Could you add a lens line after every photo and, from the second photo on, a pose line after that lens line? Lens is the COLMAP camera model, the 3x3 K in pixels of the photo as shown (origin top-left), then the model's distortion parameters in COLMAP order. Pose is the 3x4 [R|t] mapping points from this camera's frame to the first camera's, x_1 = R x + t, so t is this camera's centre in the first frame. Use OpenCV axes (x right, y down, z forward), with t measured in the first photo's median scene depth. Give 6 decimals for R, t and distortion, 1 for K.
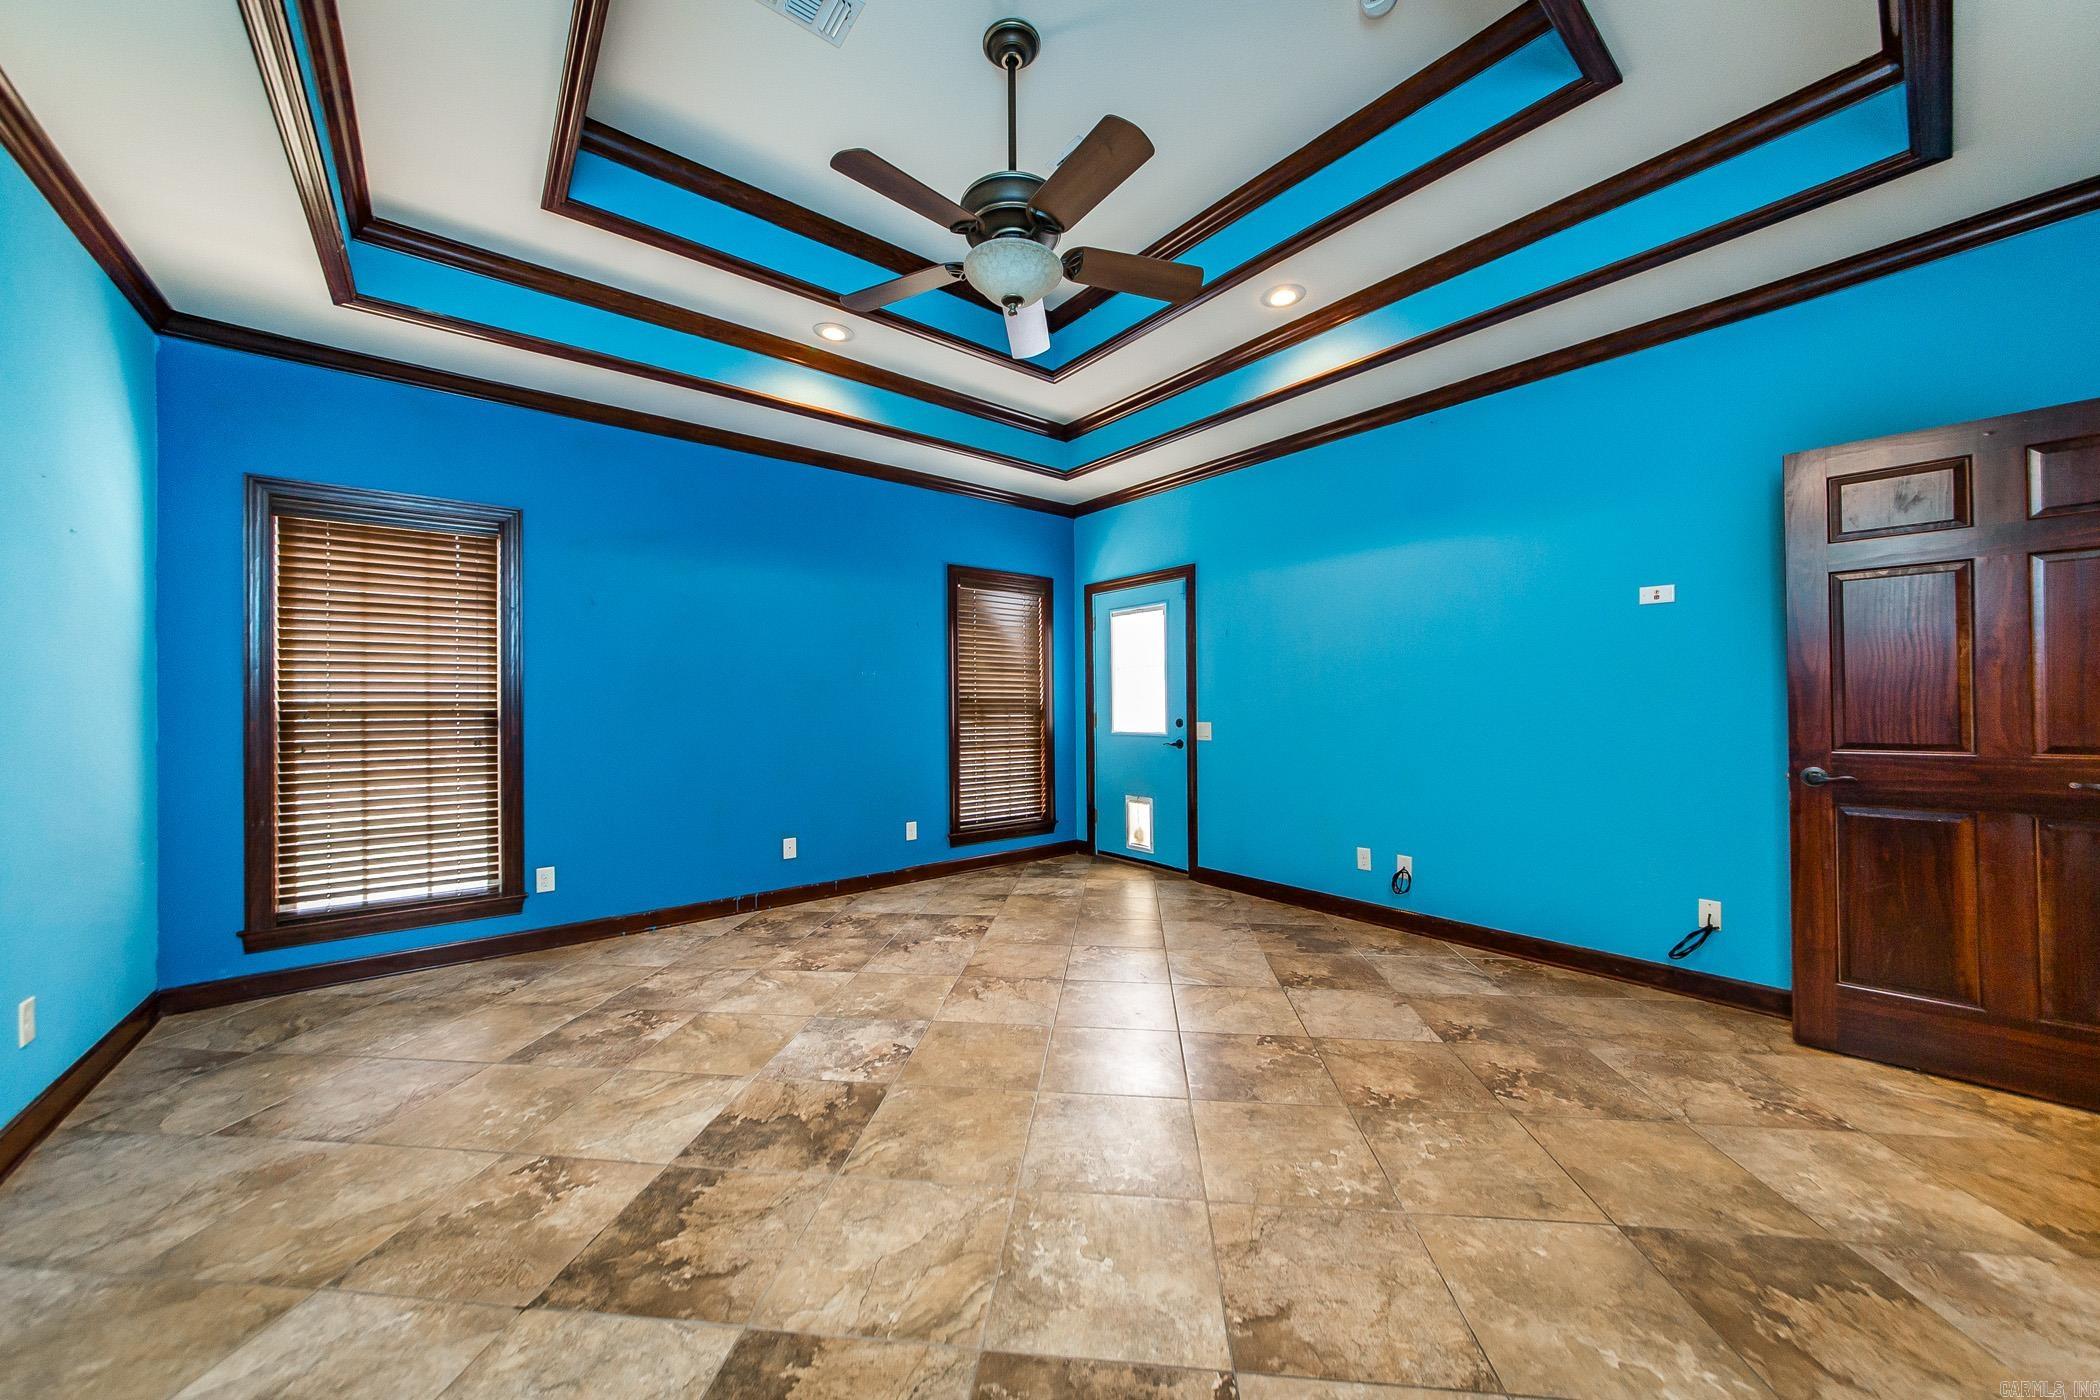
lens RADIAL K [[745.1, 0, 1040.4], [0, 745.1, 703.8], [0, 0, 1]] dist [-0.001676, 0.001681]
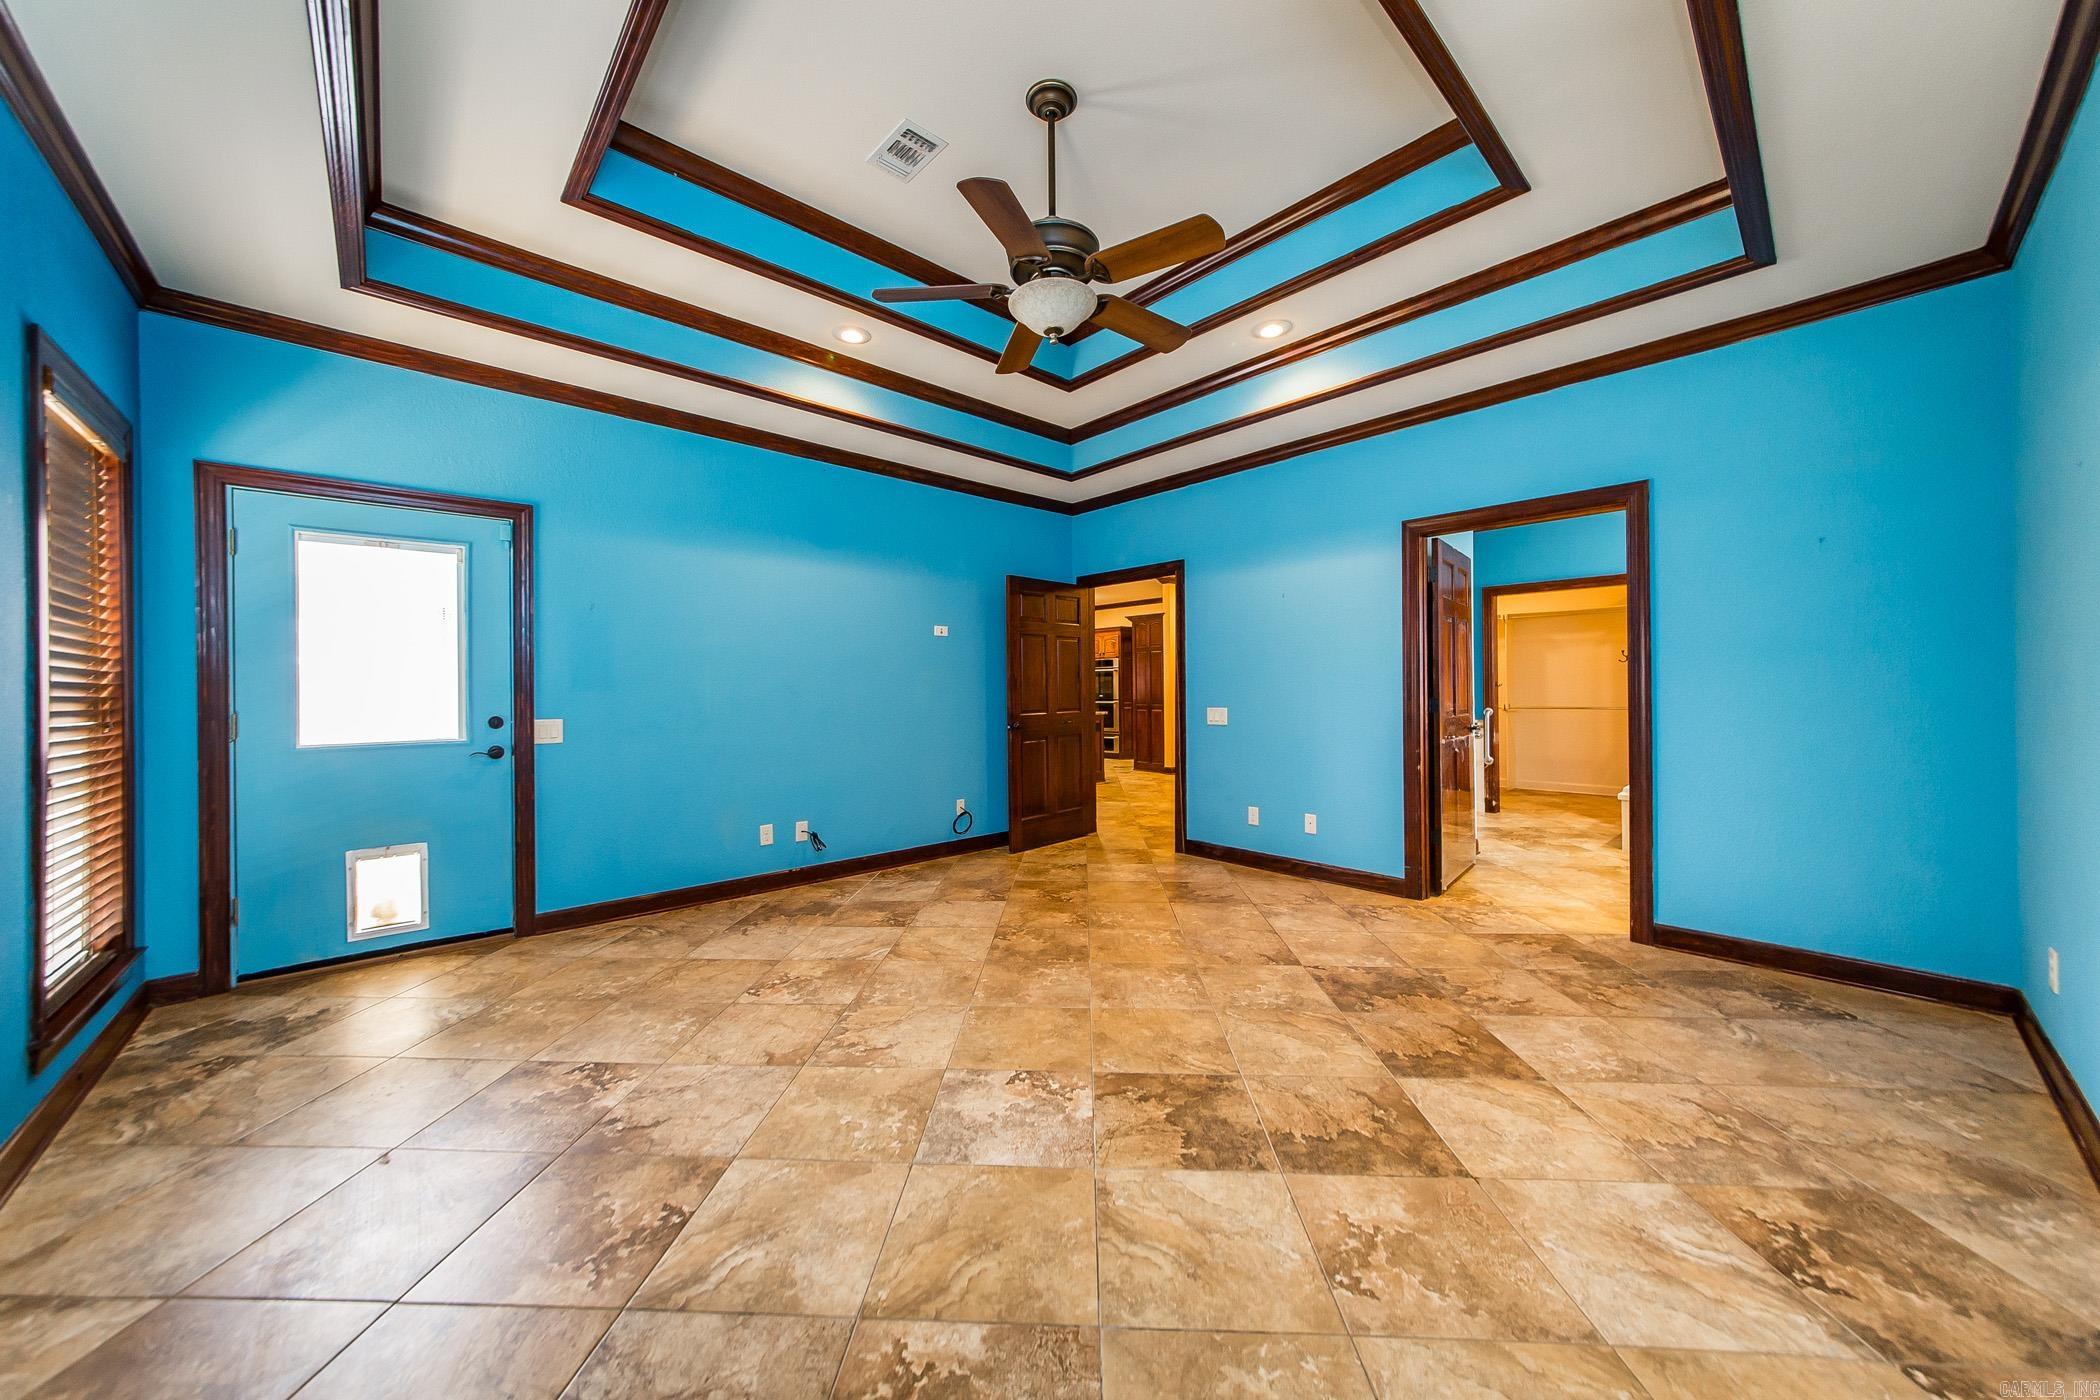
lens RADIAL K [[745.1, 0, 1042.2], [0, 745.1, 696.3], [0, 0, 1]] dist [-0.001676, 0.001681]
pose [[-0.071885, 0.000171, 0.997413, -0.940122], [0.008360, 0.999965, 0.000431, 0.007540], [-0.997378, 0.008369, -0.071884, 0.903935]]
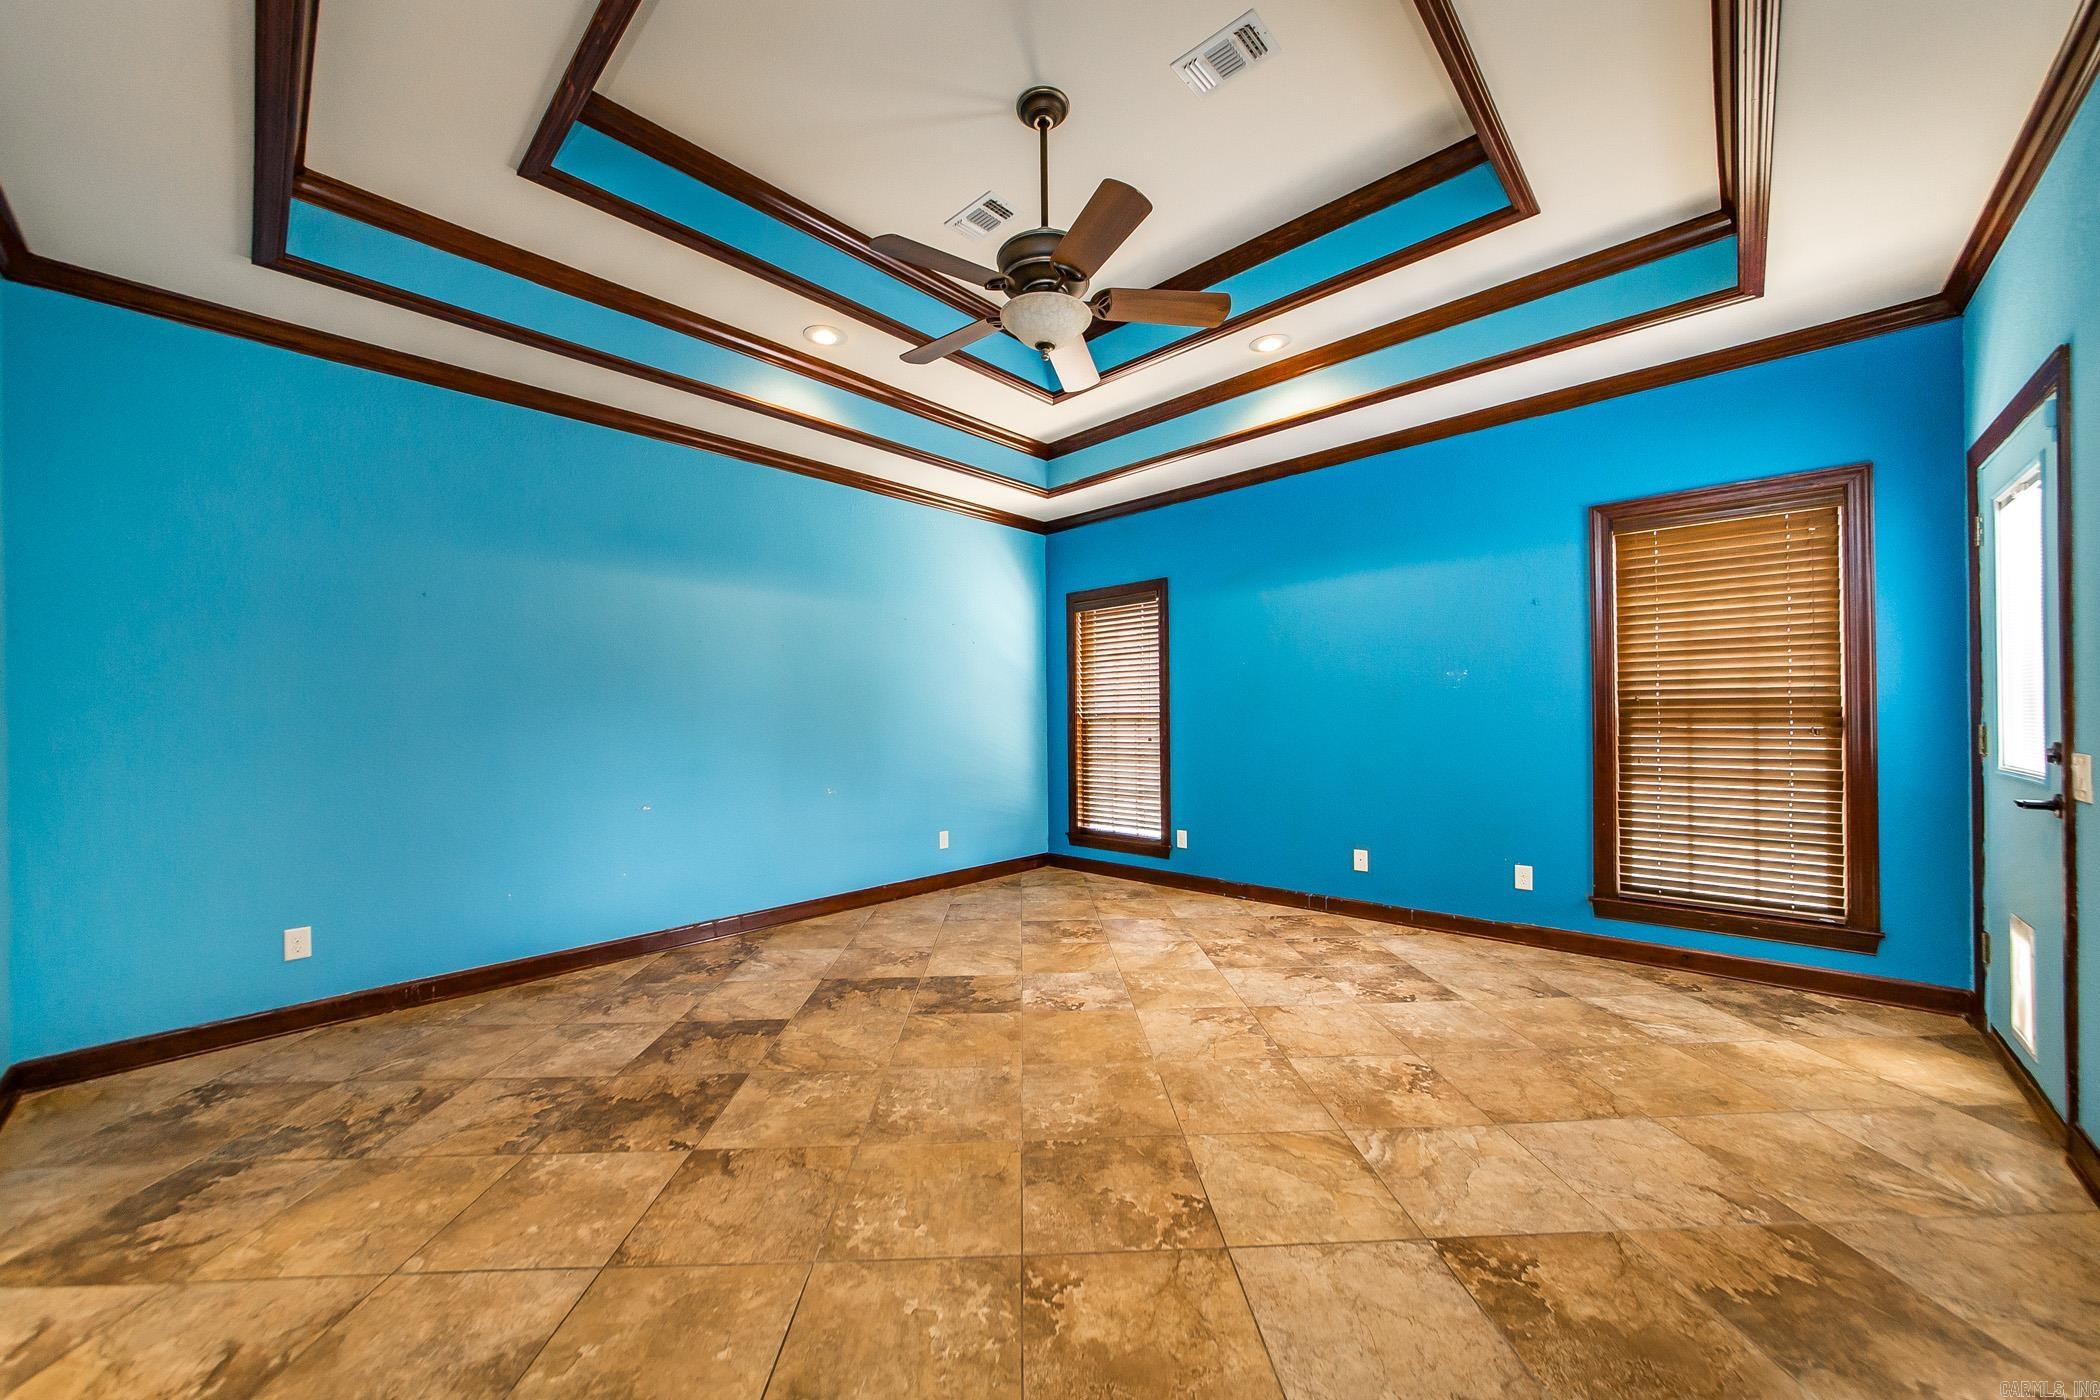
lens RADIAL K [[745.1, 0, 1029.9], [0, 745.1, 706.0], [0, 0, 1]] dist [-0.001676, 0.001681]
pose [[0.137780, -0.010454, -0.990408, 0.861474], [0.012465, 0.999883, -0.008820, -0.005083], [0.990384, -0.011130, 0.137894, 0.672557]]
